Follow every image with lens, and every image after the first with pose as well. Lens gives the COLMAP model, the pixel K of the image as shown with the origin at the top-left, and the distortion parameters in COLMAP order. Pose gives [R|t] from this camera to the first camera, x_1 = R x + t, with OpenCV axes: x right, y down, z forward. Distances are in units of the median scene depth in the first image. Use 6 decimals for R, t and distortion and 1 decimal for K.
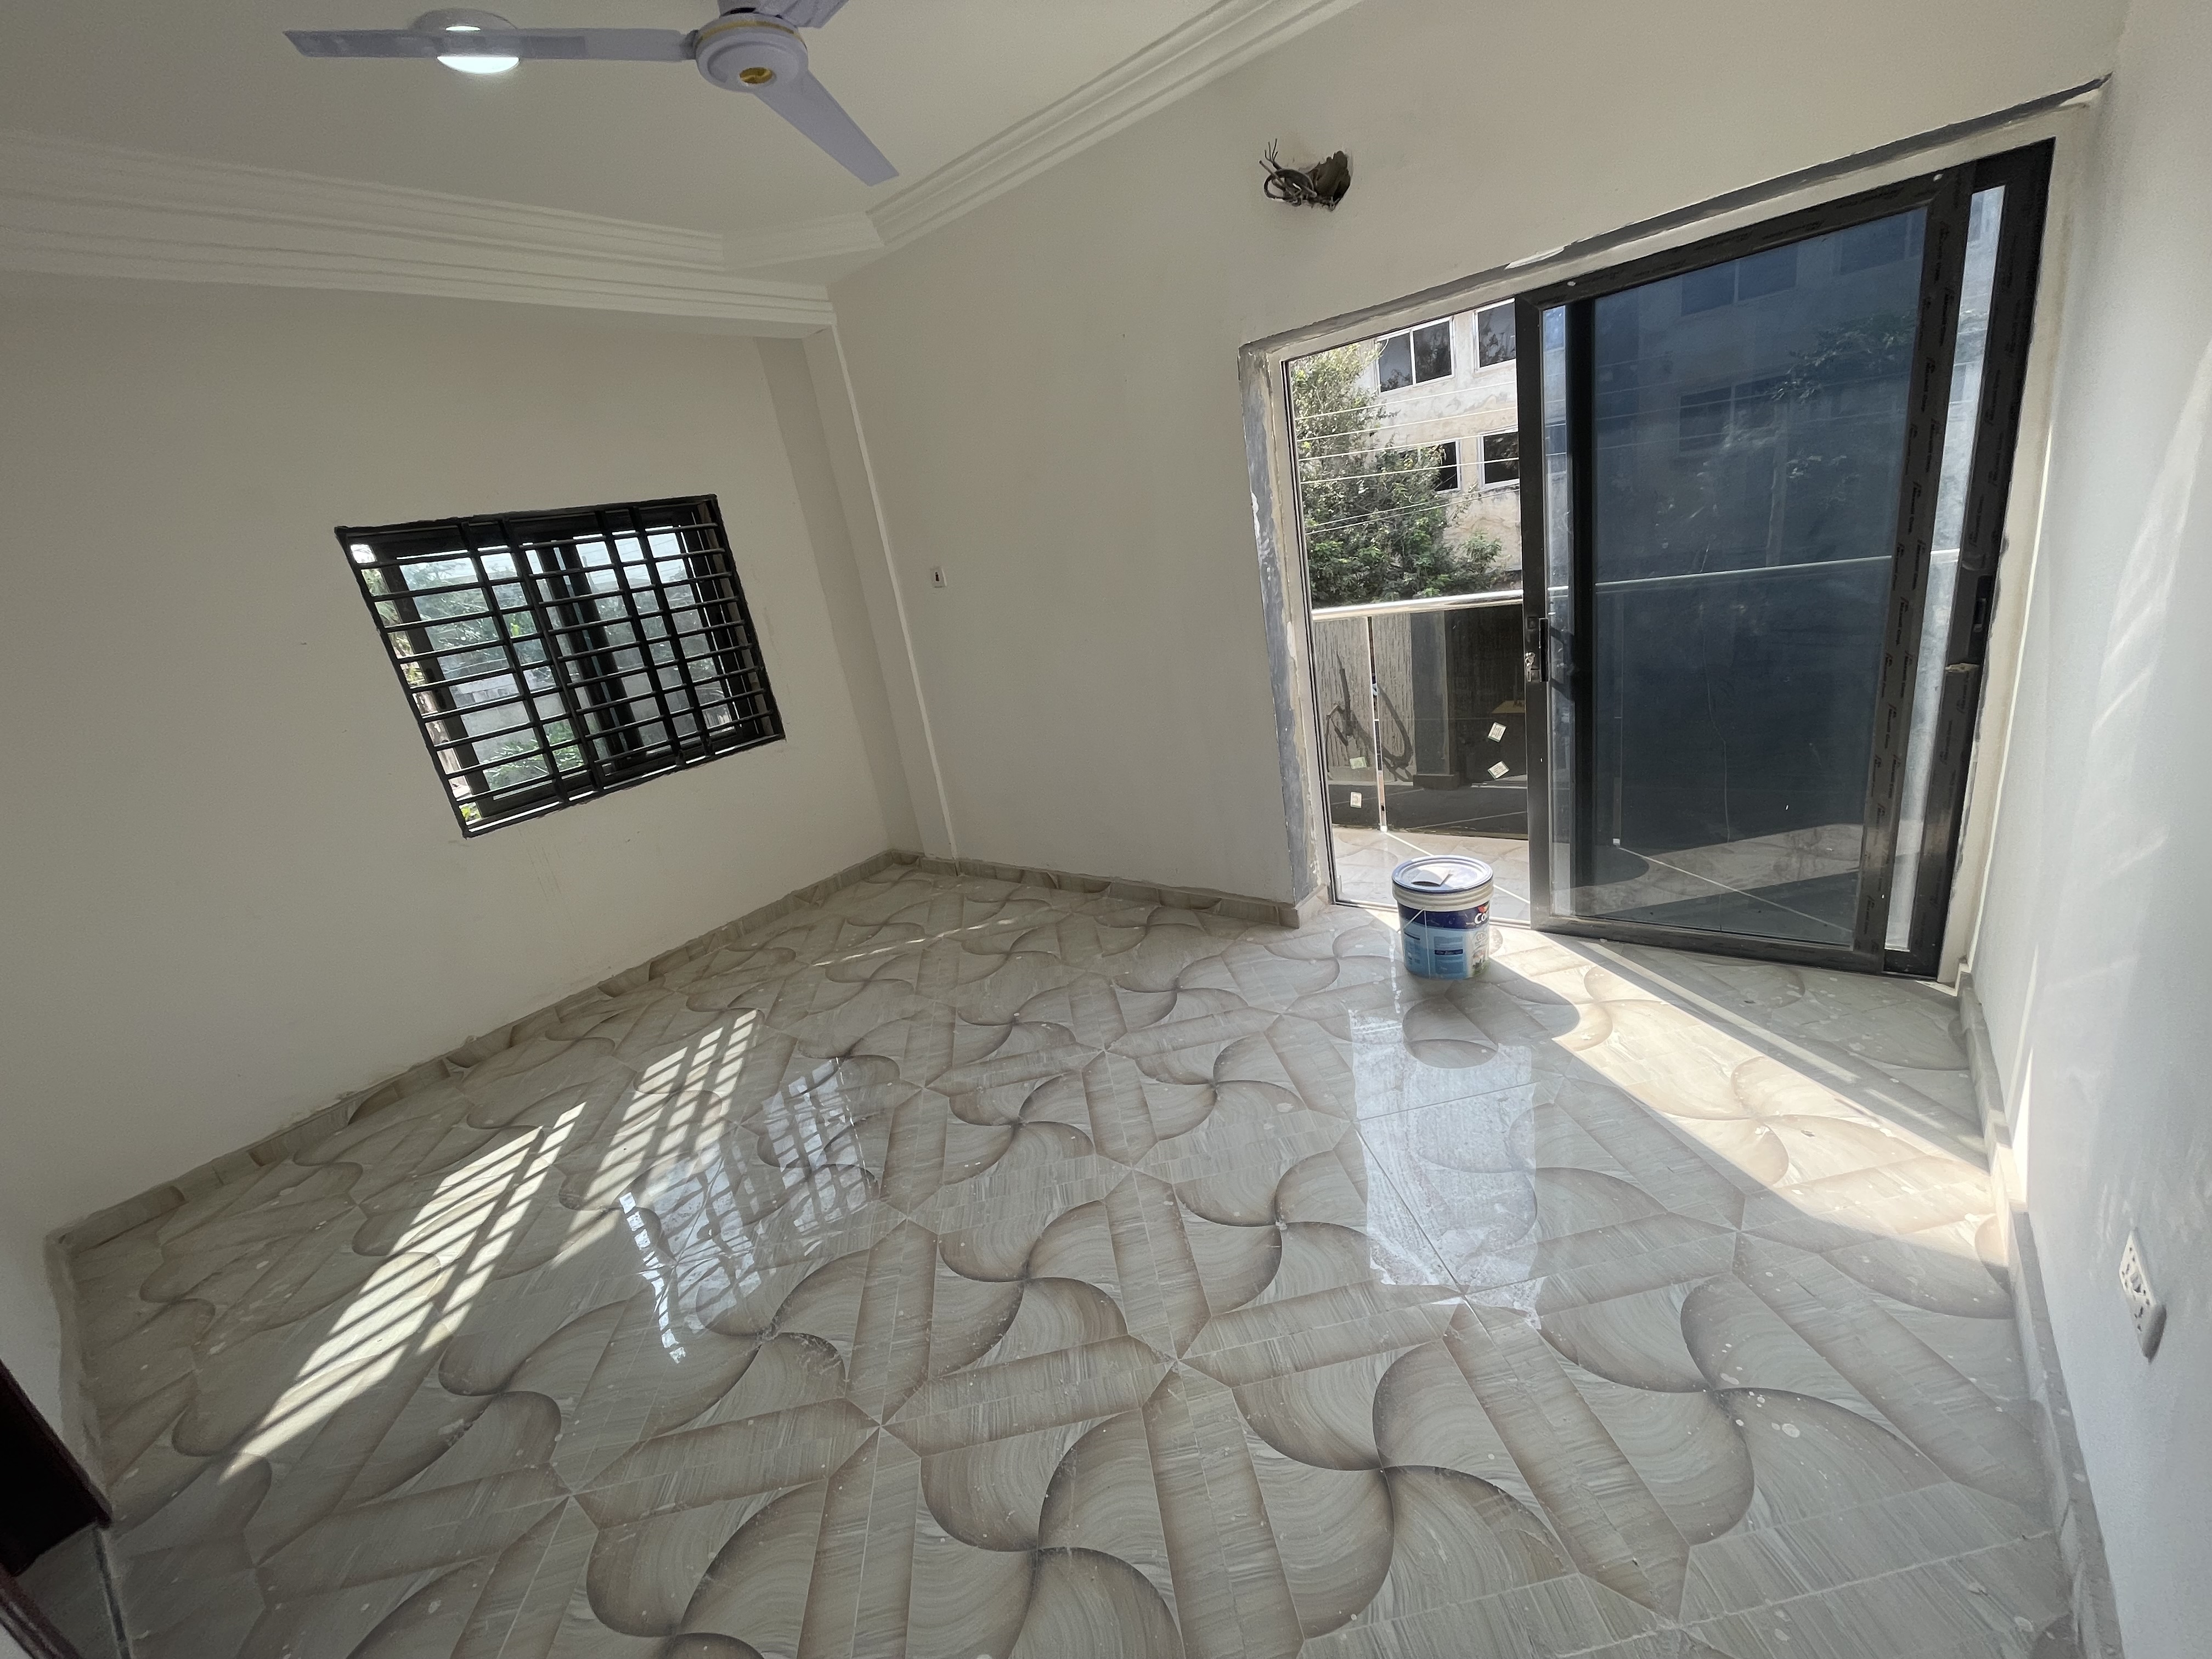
lens RADIAL K [[890.5, 0, 1089.5], [0, 890.5, 830.3], [0, 0, 1]] dist [-0.009812, 0.004717]
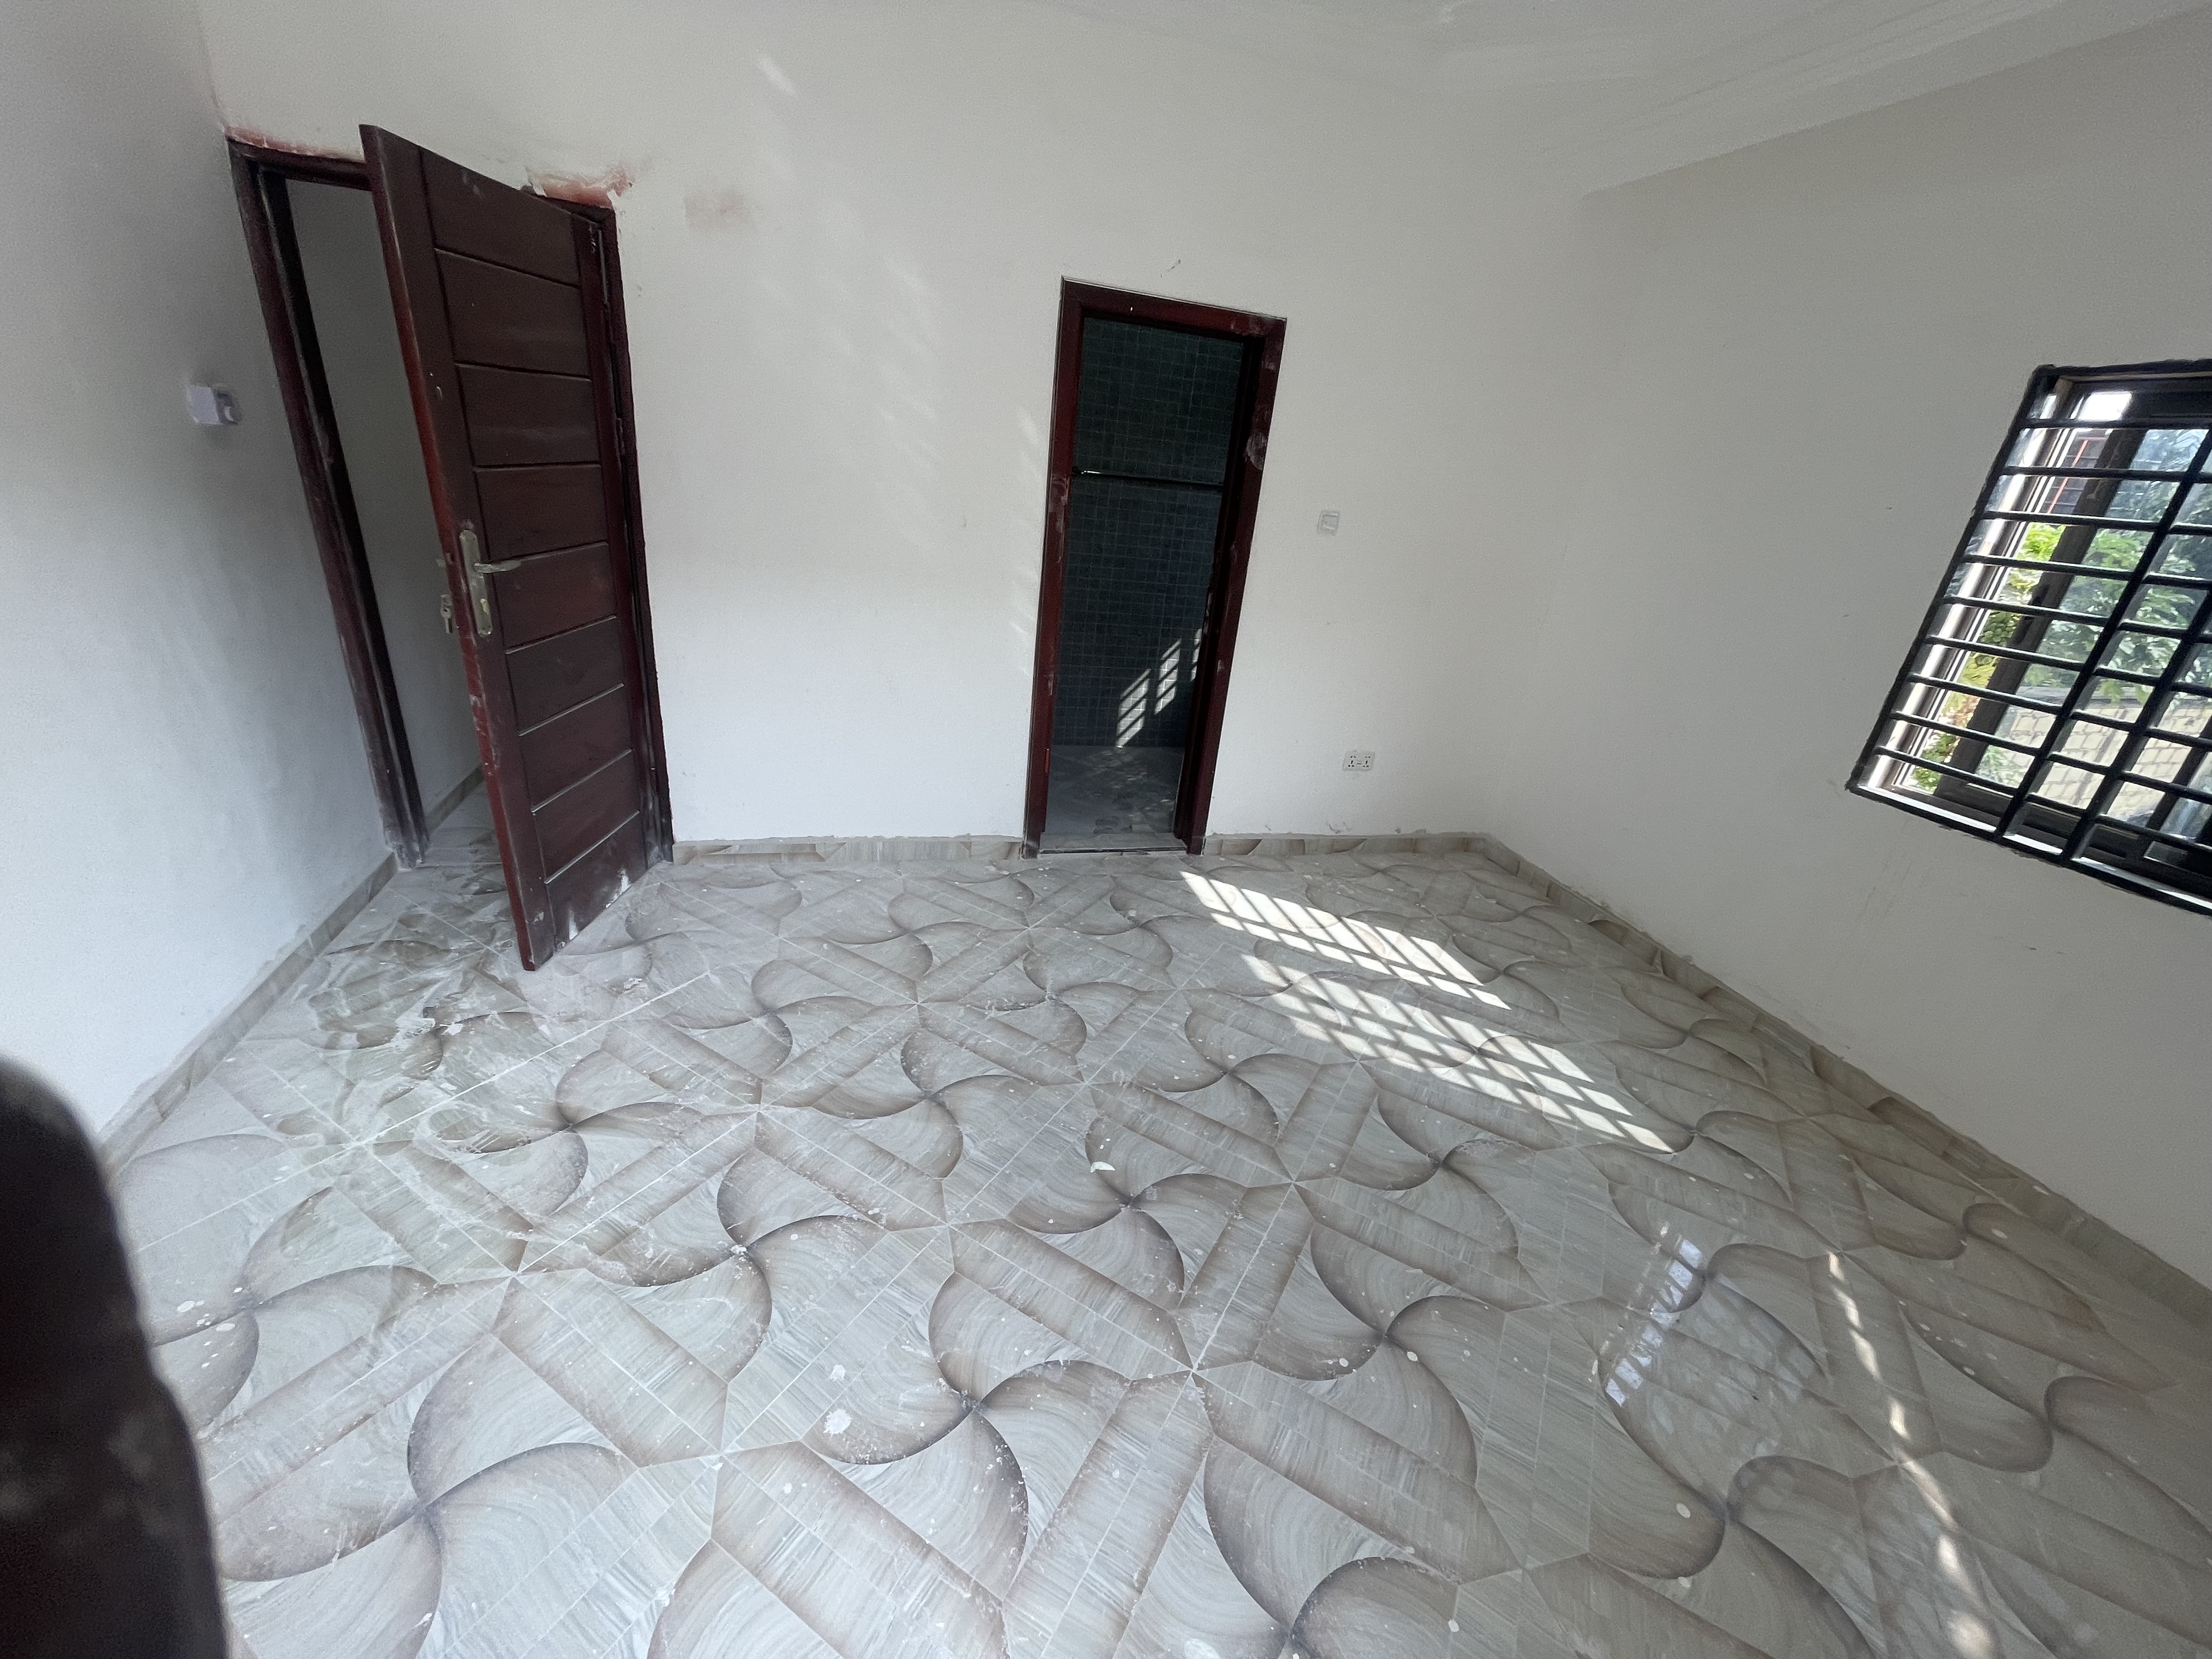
lens RADIAL K [[883.8, 0, 1092.2], [0, 883.8, 837.1], [0, 0, 1]] dist [-0.001358, -0.000466]
pose [[-0.598044, 0.415027, -0.685635, 0.306692], [-0.249255, 0.716743, 0.651269, -0.365964], [0.761718, 0.560386, -0.325196, 0.923324]]
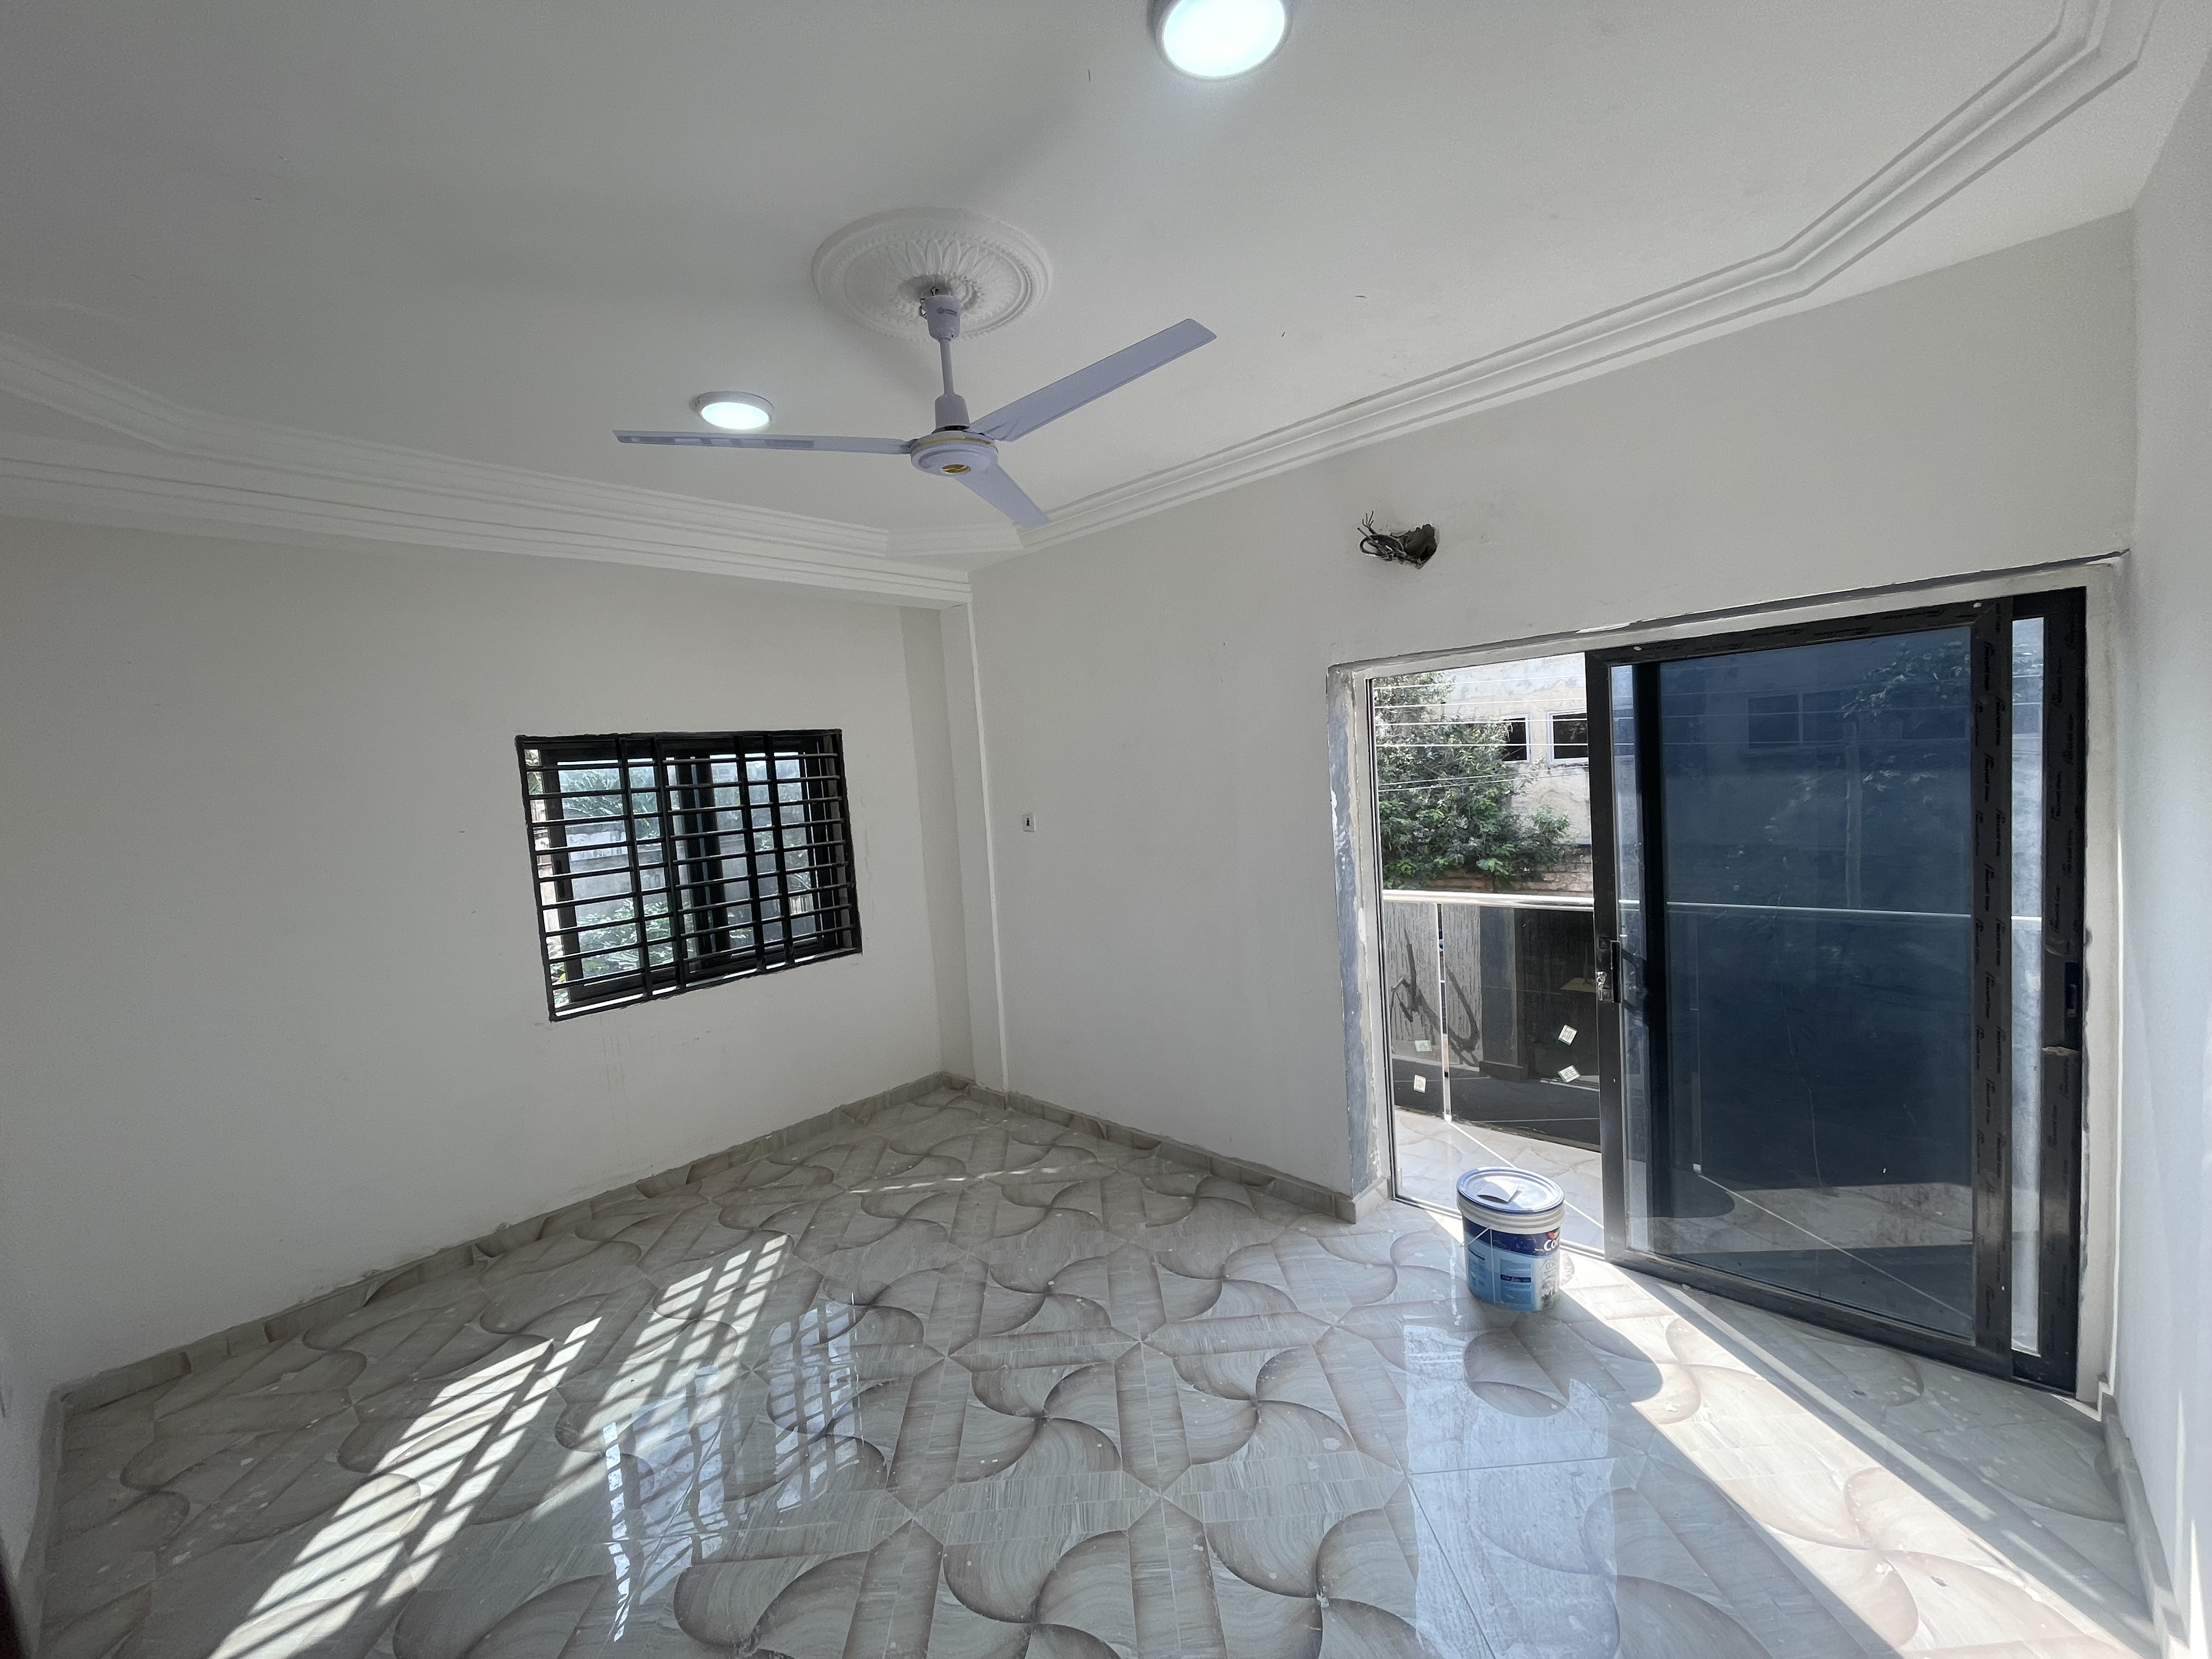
lens RADIAL K [[883.8, 0, 1092.2], [0, 883.8, 837.1], [0, 0, 1]] dist [-0.001358, -0.000466]
pose [[0.991842, 0.105200, -0.071984, -0.022551], [-0.118974, 0.966715, -0.226513, -0.050024], [0.045759, 0.233229, 0.971345, -0.038019]]
